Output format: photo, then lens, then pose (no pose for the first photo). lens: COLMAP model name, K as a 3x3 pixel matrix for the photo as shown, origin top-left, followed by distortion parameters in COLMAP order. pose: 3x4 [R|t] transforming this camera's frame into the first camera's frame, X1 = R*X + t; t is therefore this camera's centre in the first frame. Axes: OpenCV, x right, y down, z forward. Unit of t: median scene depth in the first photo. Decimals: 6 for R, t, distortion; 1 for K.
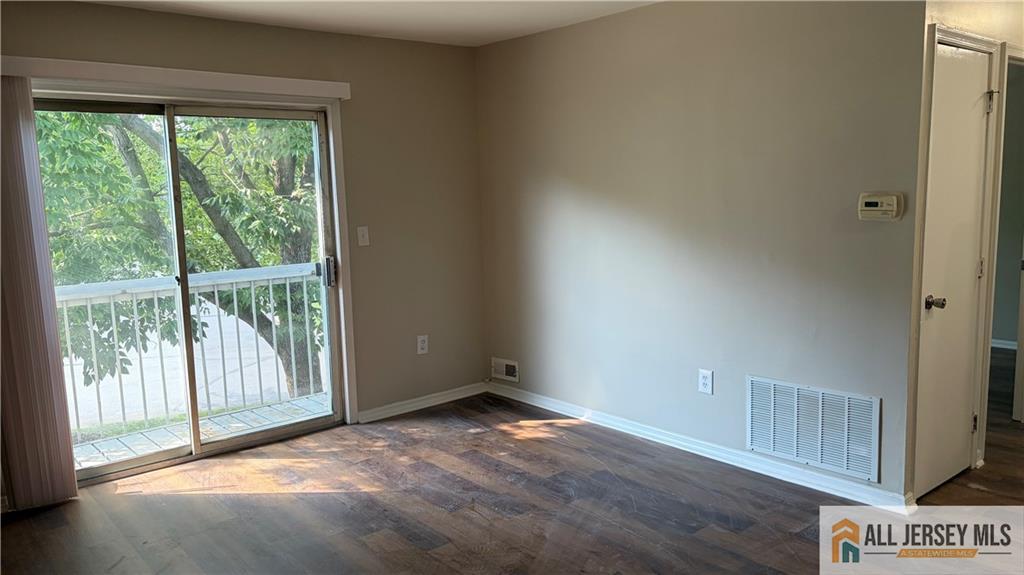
lens RADIAL K [[769.1, 0, 512.0], [0, 769.1, 287.5], [0, 0, 1]] dist [0.080020, -0.142687]
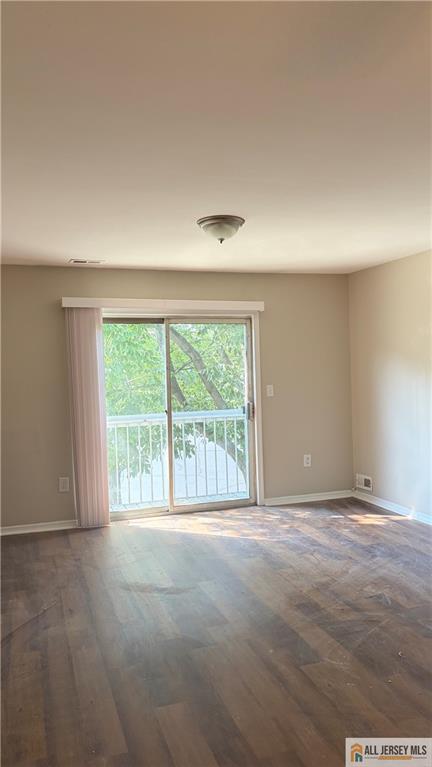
lens RADIAL K [[576.1, 0, 216.0], [0, 576.1, 383.5], [0, 0, 1]] dist [0.080020, -0.142687]
pose [[0.925499, 0.010725, -0.378598, 0.177396], [-0.047186, 0.995076, -0.087161, 0.032840], [0.375799, 0.098532, 0.921448, -0.199548]]
